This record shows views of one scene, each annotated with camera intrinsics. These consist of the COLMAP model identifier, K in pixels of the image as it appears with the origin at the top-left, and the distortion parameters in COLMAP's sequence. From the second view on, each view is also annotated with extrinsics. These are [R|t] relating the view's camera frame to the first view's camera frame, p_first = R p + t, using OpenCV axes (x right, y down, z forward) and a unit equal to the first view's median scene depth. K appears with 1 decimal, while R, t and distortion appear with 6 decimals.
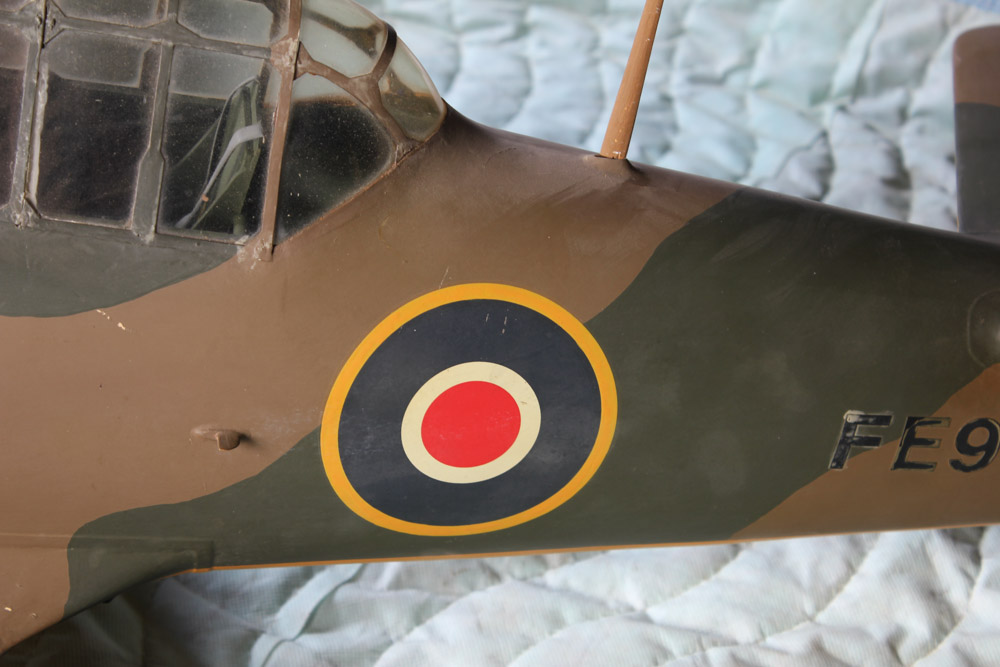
lens RADIAL K [[2290.3, 0, 495.9], [0, 2290.3, 331.8], [0, 0, 1]] dist [0.047690, -0.043087]
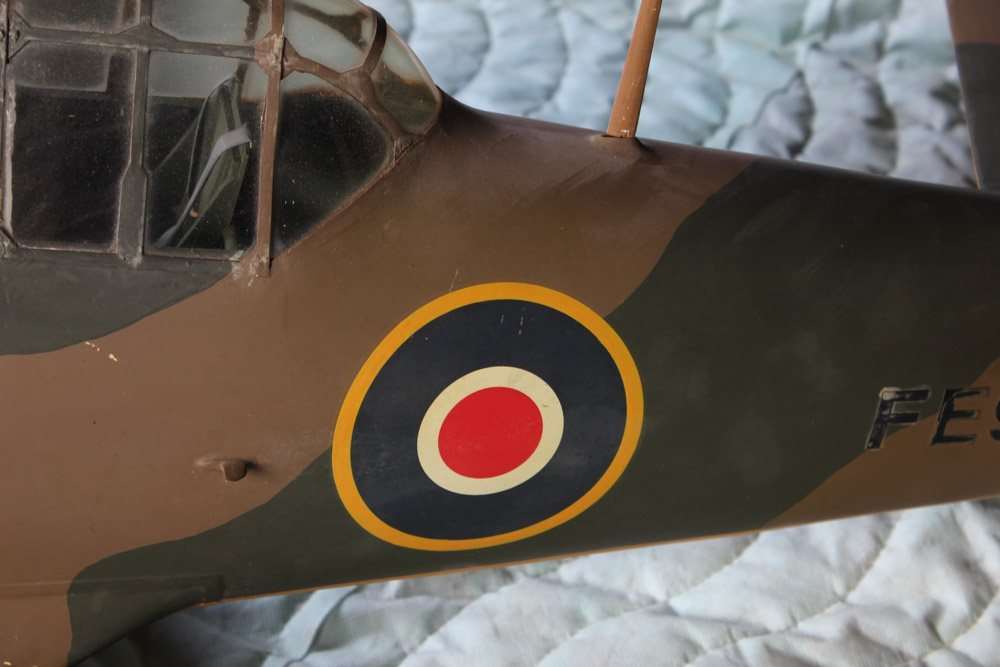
lens RADIAL K [[2307.5, 0, 485.3], [0, 2307.5, 349.1], [0, 0, 1]] dist [0.134328, -1.218679]
pose [[0.997453, -0.065203, 0.028918, -0.035624], [0.064015, 0.997136, 0.040281, -0.029986], [-0.031462, -0.038328, 0.998770, 0.055508]]
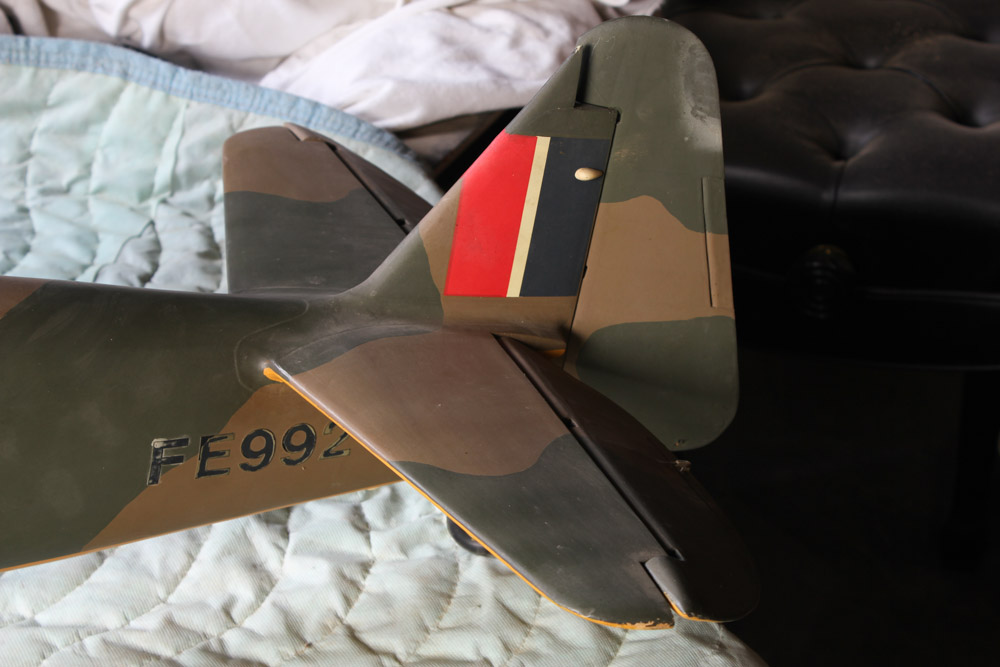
lens RADIAL K [[1901.3, 0, 500.0], [0, 1901.3, 333.5], [0, 0, 1]] dist [-0.012444, 0.057391]
pose [[0.954443, -0.137709, 0.264718, 0.062140], [0.142568, 0.989785, 0.000866, 0.001612], [-0.262133, 0.036914, 0.964326, -0.102931]]
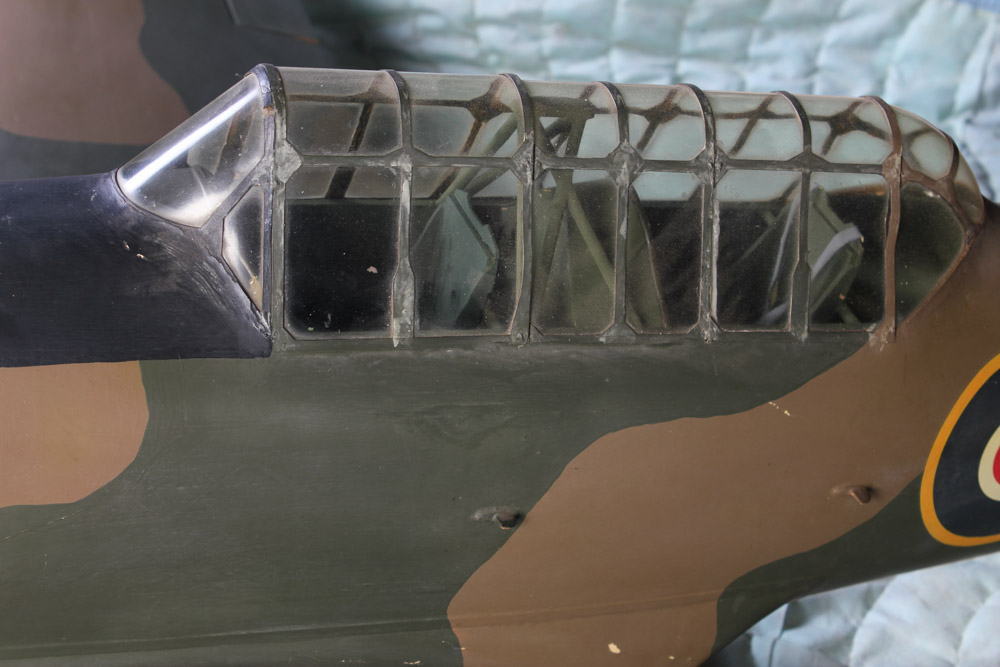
lens RADIAL K [[1927.4, 0, 500.0], [0, 1927.4, 333.5], [0, 0, 1]] dist [0.009451, 0.060585]
pose [[0.982793, -0.121949, 0.138732, -0.390970], [0.117415, 0.992259, 0.040441, -0.089105], [-0.142590, -0.023456, 0.989504, 0.036539]]
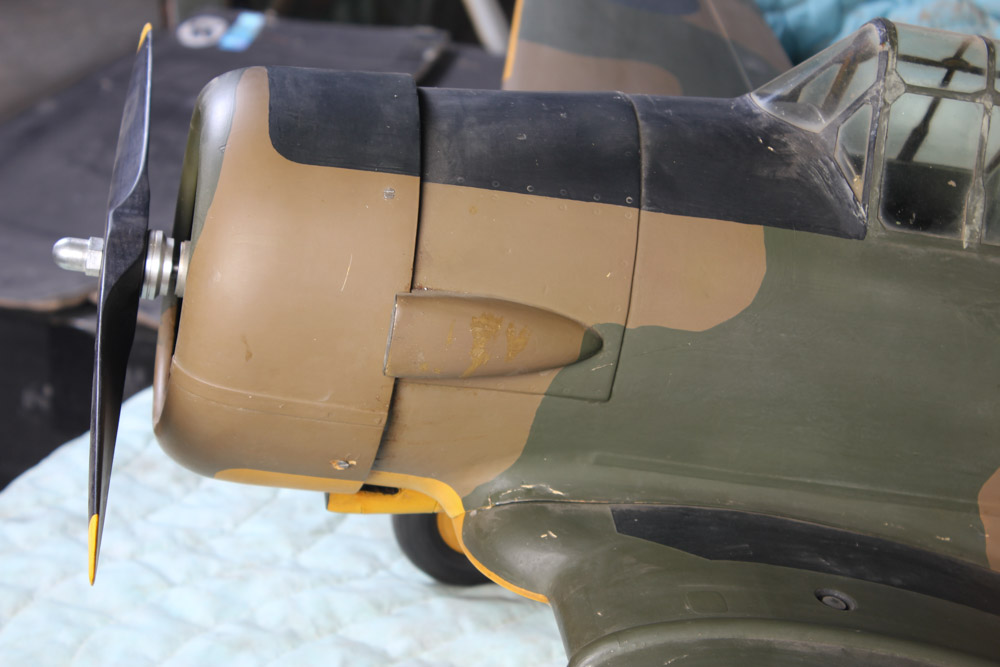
lens RADIAL K [[2290.3, 0, 495.9], [0, 2290.3, 331.8], [0, 0, 1]] dist [0.047690, -0.043087]
pose [[0.999895, -0.004097, -0.013879, -0.545881], [0.002210, 0.991069, -0.133331, 0.142080], [0.014302, 0.133286, 0.990974, -0.316888]]
